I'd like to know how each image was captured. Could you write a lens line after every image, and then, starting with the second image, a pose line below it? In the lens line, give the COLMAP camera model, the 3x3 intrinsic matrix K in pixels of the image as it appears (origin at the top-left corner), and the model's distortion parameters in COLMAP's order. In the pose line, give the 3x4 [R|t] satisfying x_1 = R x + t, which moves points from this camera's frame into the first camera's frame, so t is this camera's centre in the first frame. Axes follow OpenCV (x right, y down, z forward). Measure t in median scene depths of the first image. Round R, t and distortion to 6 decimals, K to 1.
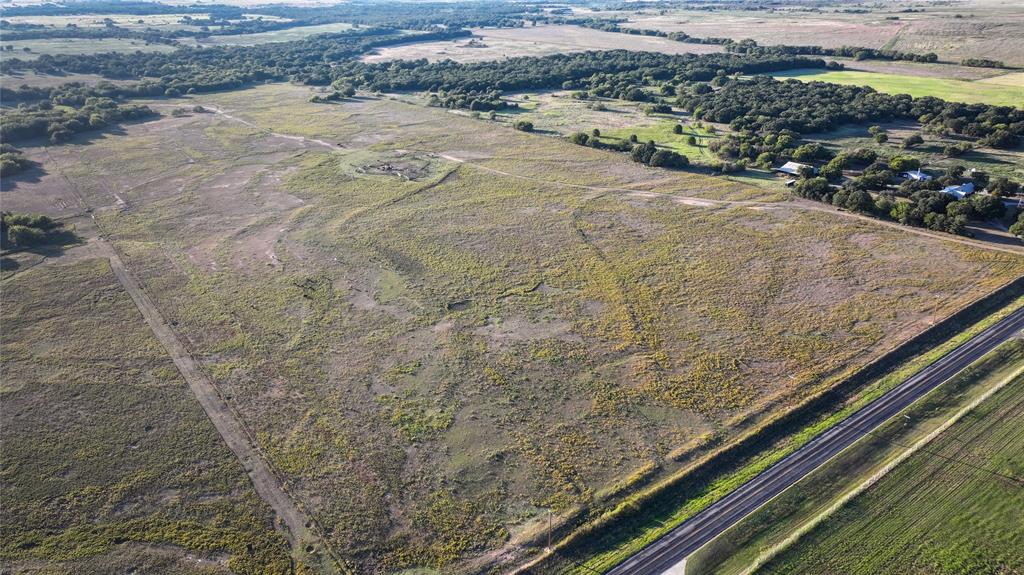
lens RADIAL K [[716.2, 0, 518.3], [0, 716.2, 295.9], [0, 0, 1]] dist [-0.005395, 0.016956]
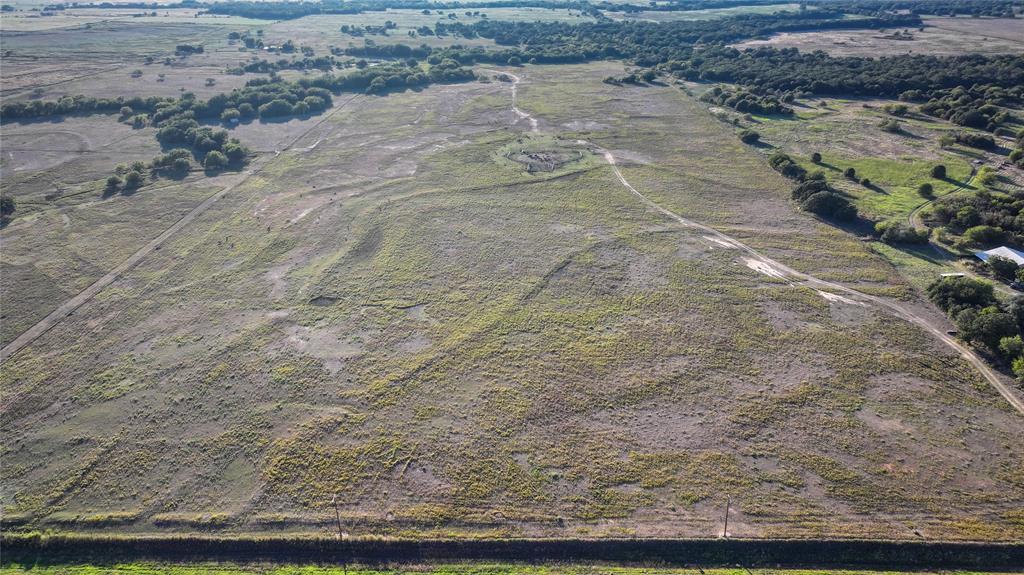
lens RADIAL K [[716.2, 0, 513.8], [0, 716.2, 284.6], [0, 0, 1]] dist [-0.005395, 0.016956]
pose [[0.785958, 0.264487, -0.558854, 0.549340], [-0.256432, 0.961921, 0.094606, -0.137771], [0.562595, 0.068952, 0.823852, 0.283727]]
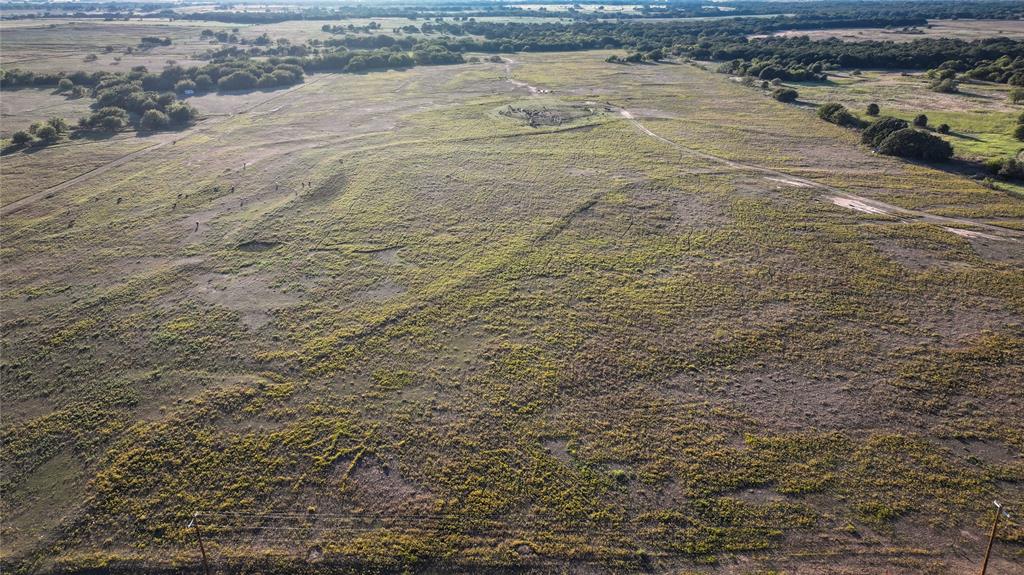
lens RADIAL K [[716.2, 0, 512.8], [0, 716.2, 288.9], [0, 0, 1]] dist [-0.005395, 0.016956]
pose [[0.795576, 0.240076, -0.556258, 0.425474], [-0.248884, 0.966597, 0.061214, -0.041328], [0.552373, 0.089743, 0.828752, 0.470535]]
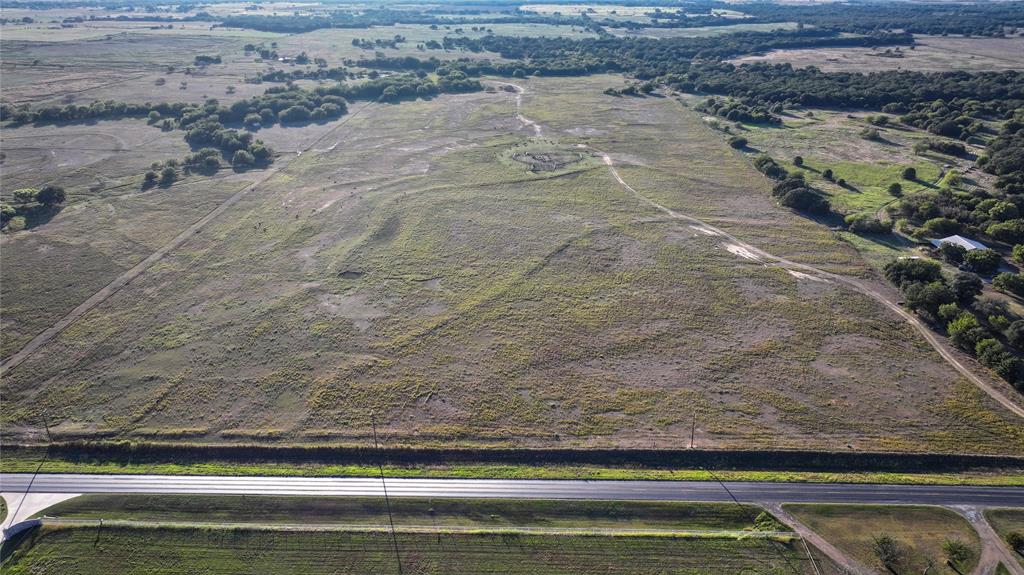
lens RADIAL K [[716.2, 0, 514.4], [0, 716.2, 283.0], [0, 0, 1]] dist [-0.005395, 0.016956]
pose [[0.782446, 0.259118, -0.566247, 0.618135], [-0.265235, 0.961384, 0.073430, -0.100987], [0.563408, 0.092734, 0.820958, 0.198458]]
